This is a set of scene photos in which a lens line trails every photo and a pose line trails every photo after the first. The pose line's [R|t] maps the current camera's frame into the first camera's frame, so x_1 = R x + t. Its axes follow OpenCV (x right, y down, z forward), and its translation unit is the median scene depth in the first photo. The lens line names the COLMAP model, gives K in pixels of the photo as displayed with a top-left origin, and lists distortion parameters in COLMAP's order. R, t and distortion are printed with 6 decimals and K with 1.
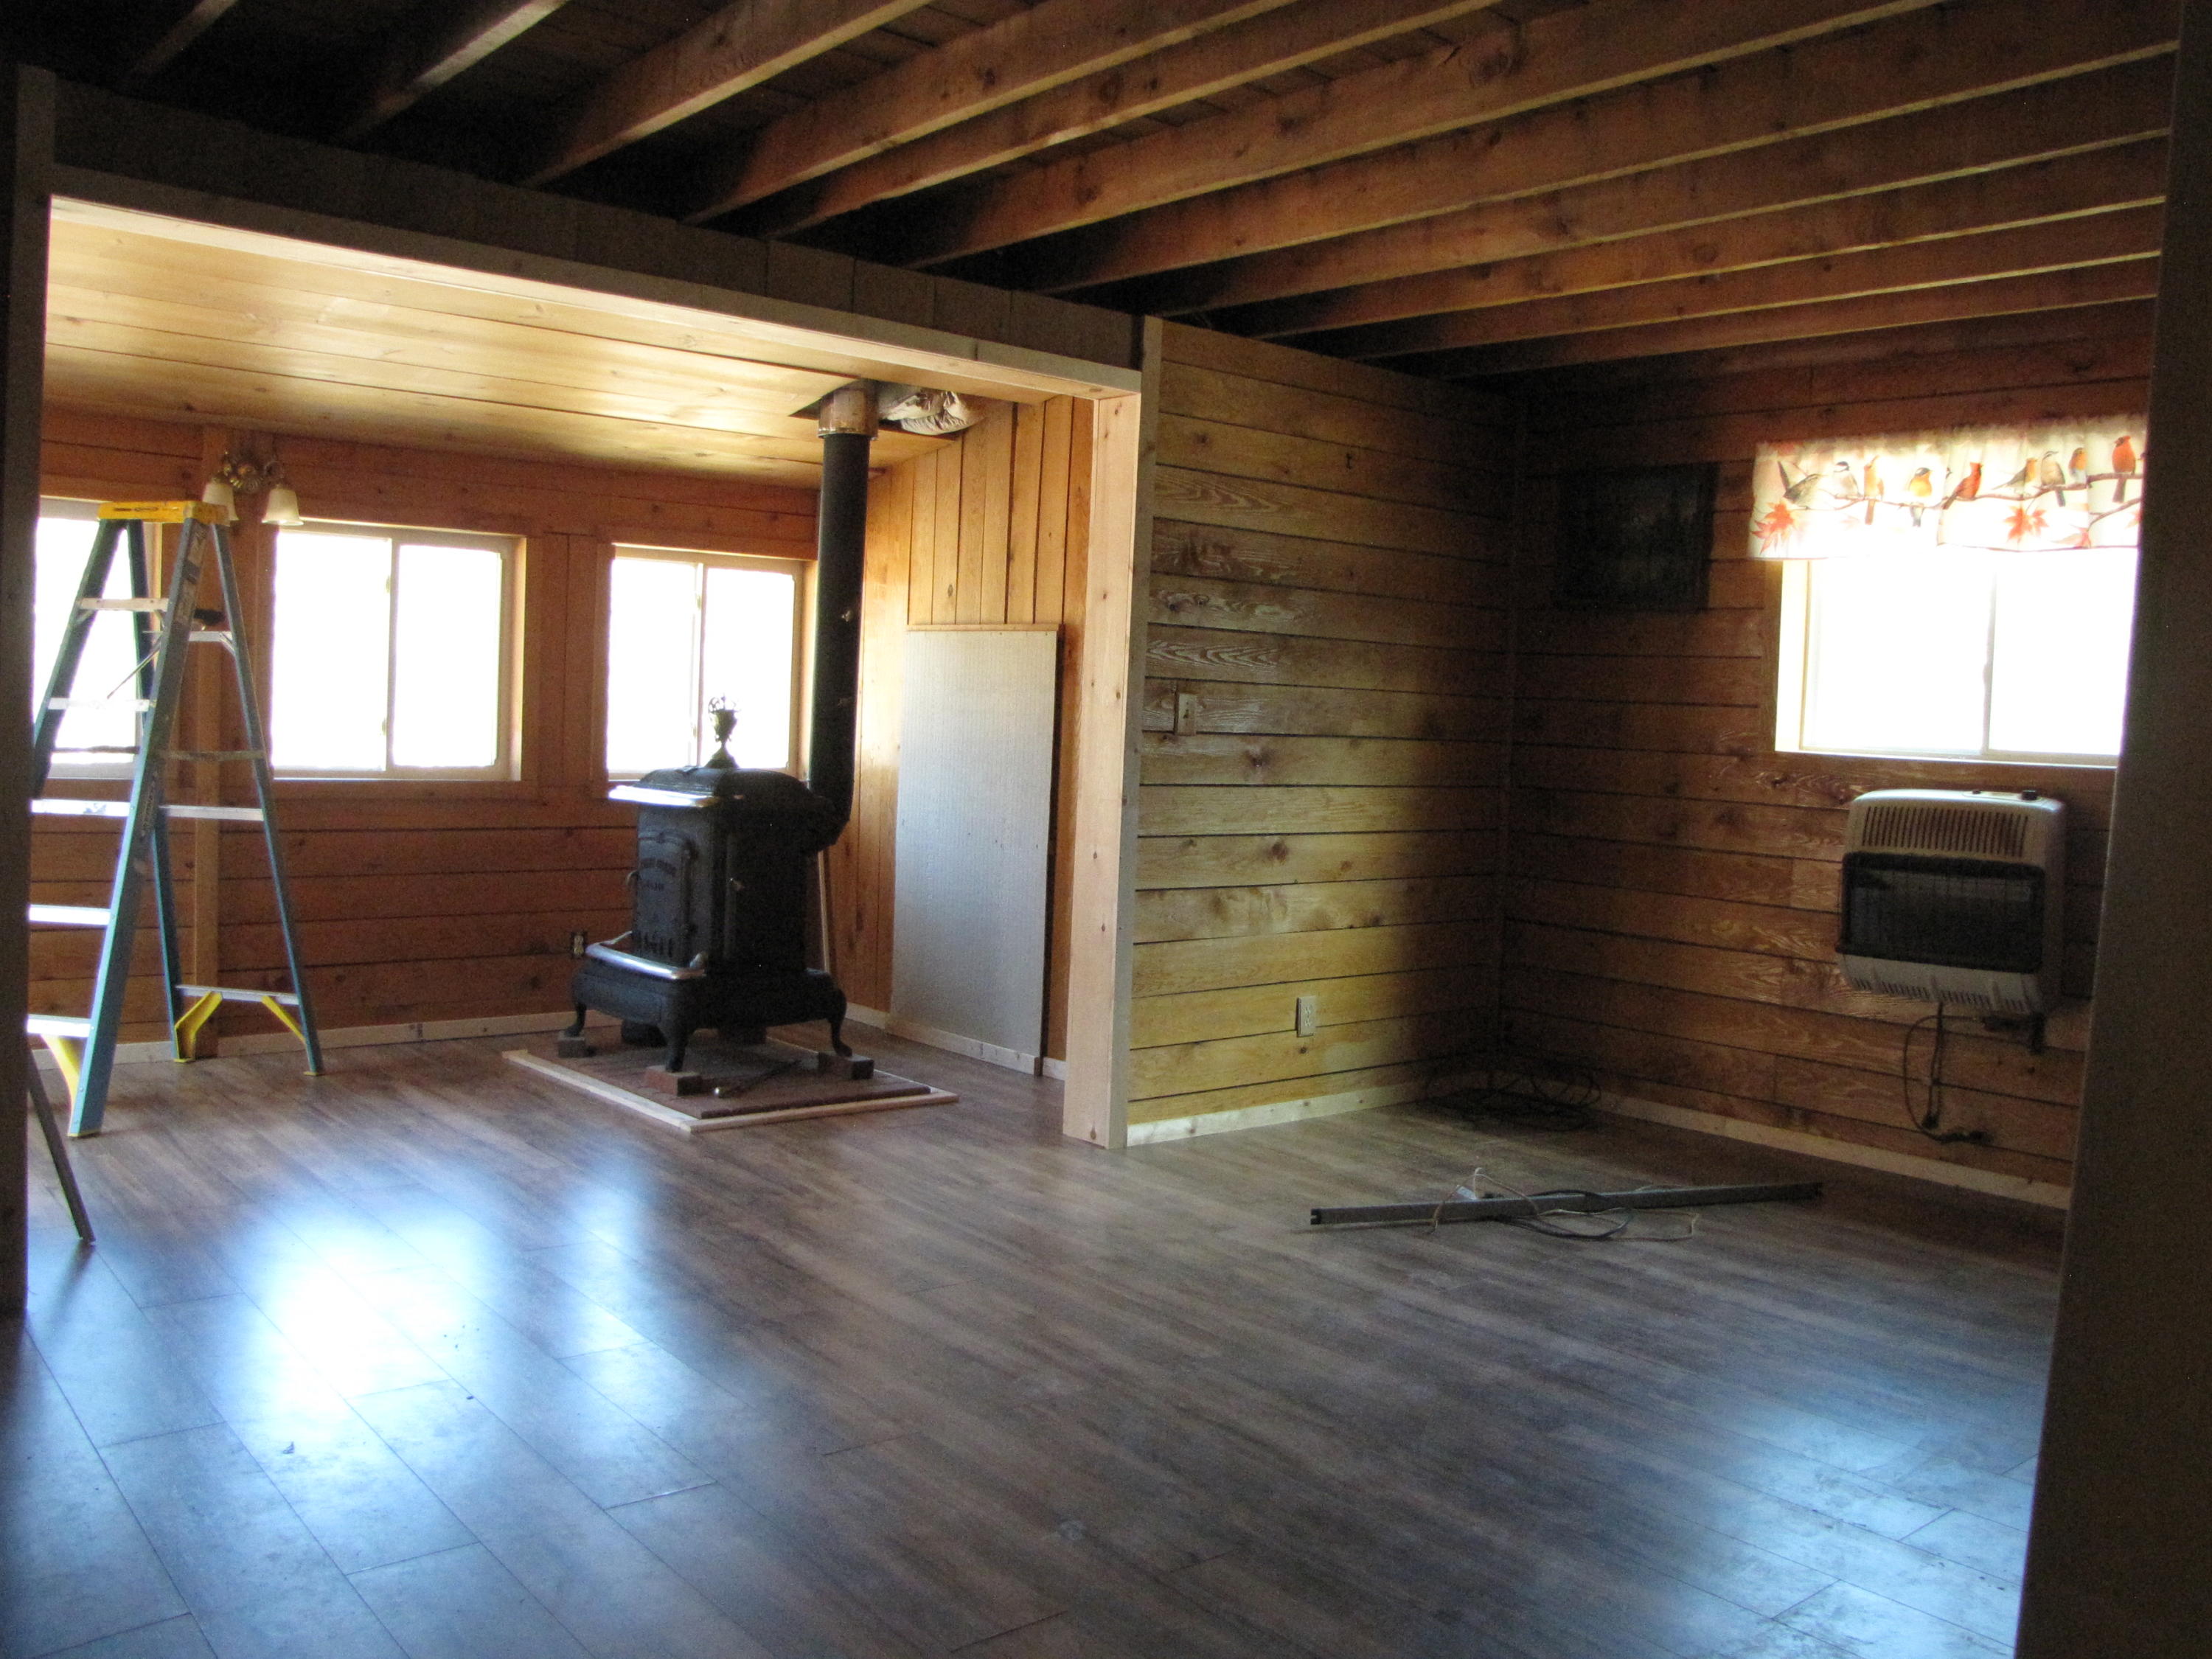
lens RADIAL K [[1893.6, 0, 1102.4], [0, 1893.6, 827.0], [0, 0, 1]] dist [-0.175079, 0.142645]
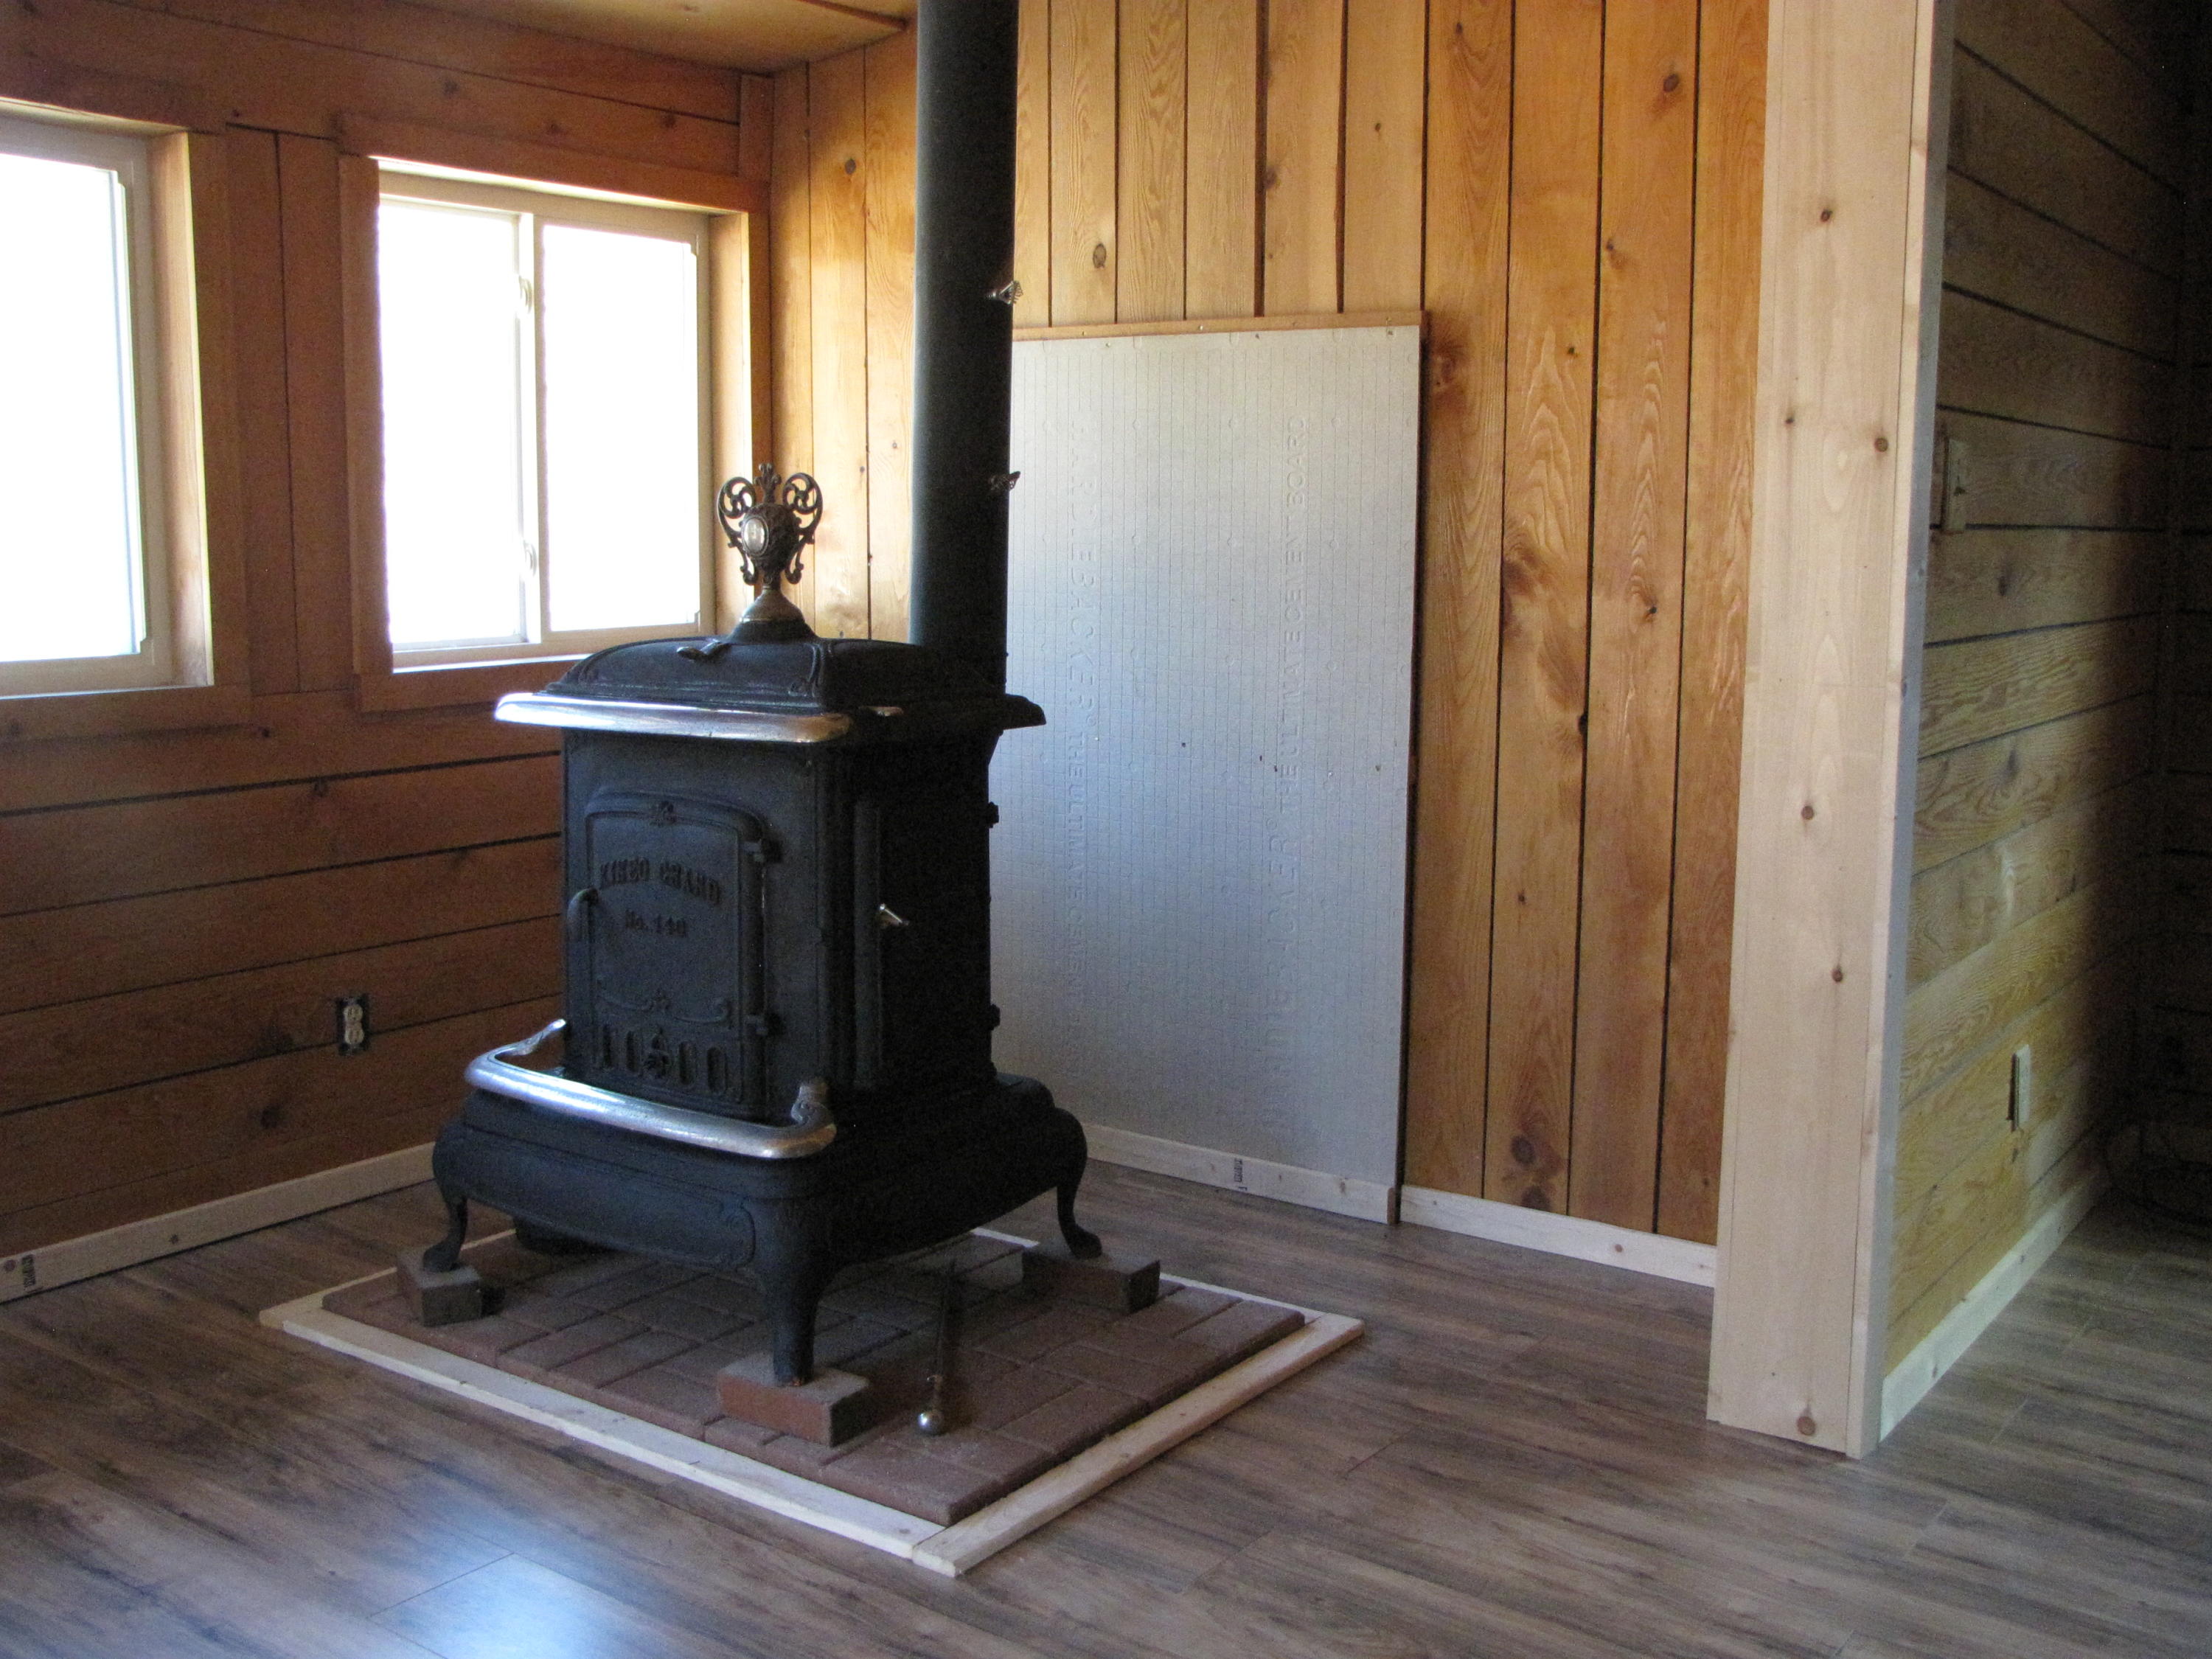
lens RADIAL K [[2174.5, 0, 1108.4], [0, 2174.5, 834.0], [0, 0, 1]] dist [-0.083763, 0.000000]
pose [[0.970729, -0.065419, 0.231097, -0.235792], [0.045462, 0.994844, 0.090657, -0.027454], [-0.235836, -0.077497, 0.968698, 0.468289]]
